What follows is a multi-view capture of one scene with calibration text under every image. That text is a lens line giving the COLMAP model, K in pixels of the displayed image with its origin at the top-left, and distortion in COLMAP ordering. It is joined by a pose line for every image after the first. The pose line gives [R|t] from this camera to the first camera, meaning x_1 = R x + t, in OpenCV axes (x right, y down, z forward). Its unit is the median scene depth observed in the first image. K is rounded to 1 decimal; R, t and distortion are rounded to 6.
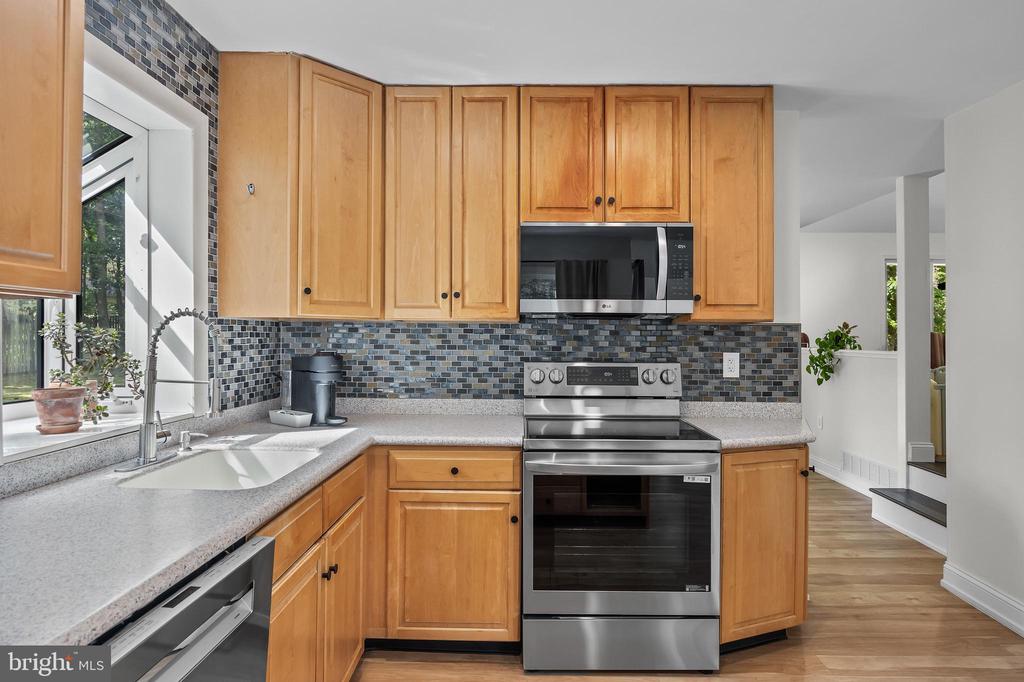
lens RADIAL K [[576.5, 0, 519.4], [0, 576.5, 324.3], [0, 0, 1]] dist [-0.002446, -0.000394]
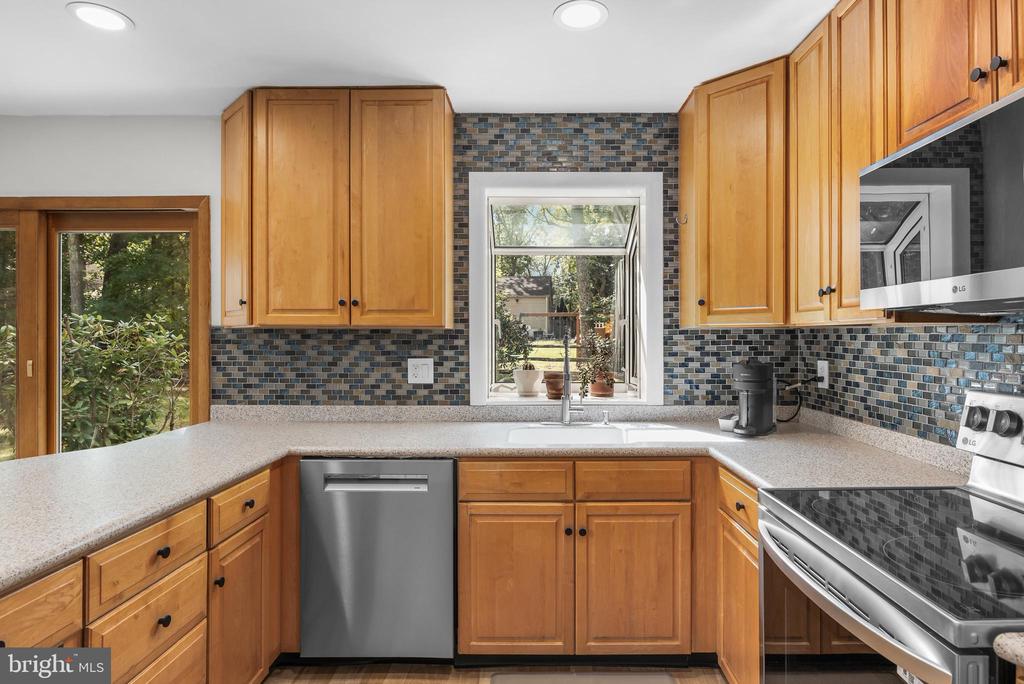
lens RADIAL K [[558.2, 0, 514.2], [0, 558.2, 341.6], [0, 0, 1]] dist [0.001151, 0.000273]
pose [[-0.005568, -0.002799, -0.999981, 0.629049], [0.012638, 0.999916, -0.002869, 0.013568], [0.999905, -0.012654, -0.005532, 0.604464]]
